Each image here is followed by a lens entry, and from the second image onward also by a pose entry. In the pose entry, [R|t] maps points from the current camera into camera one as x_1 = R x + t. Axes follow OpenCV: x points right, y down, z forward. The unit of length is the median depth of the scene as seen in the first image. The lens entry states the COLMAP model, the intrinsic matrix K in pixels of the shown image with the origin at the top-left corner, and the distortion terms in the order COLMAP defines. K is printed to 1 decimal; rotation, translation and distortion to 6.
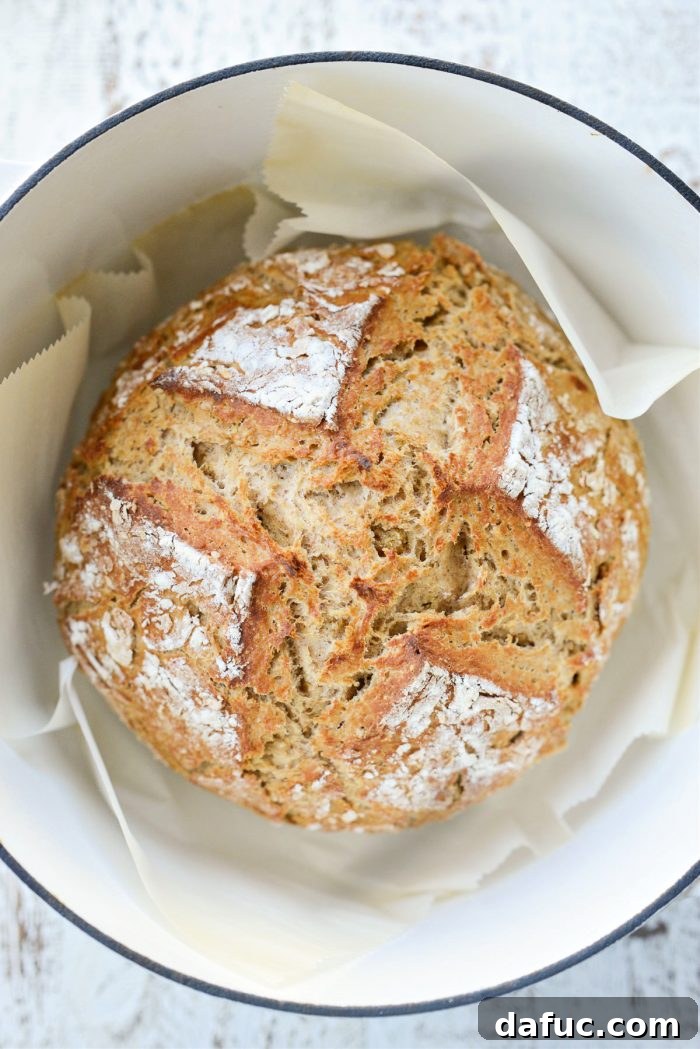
lens RADIAL K [[1628.6, 0, 350.0], [0, 1628.6, 524.5], [0, 0, 1]] dist [-0.136216, 0.029589]
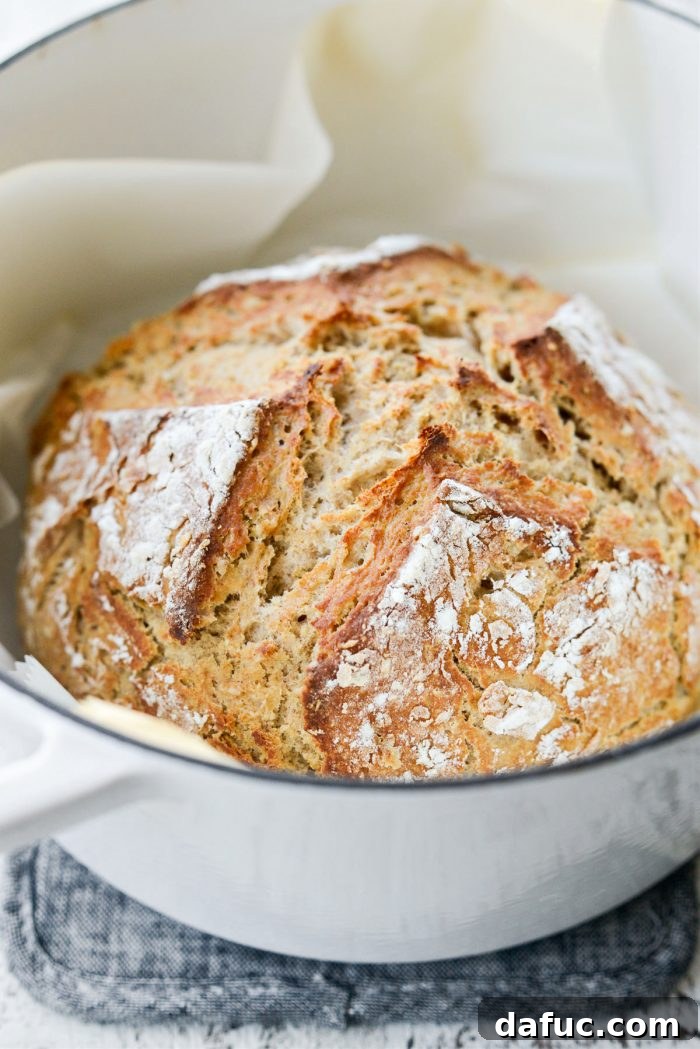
lens RADIAL K [[1628.6, 0, 350.0], [0, 1628.6, 524.5], [0, 0, 1]] dist [-0.136216, 0.029589]
pose [[0.037301, -0.805078, 0.591995, -0.533788], [0.996822, 0.071707, 0.034709, -0.040646], [-0.070393, 0.588819, 0.805194, 0.358578]]
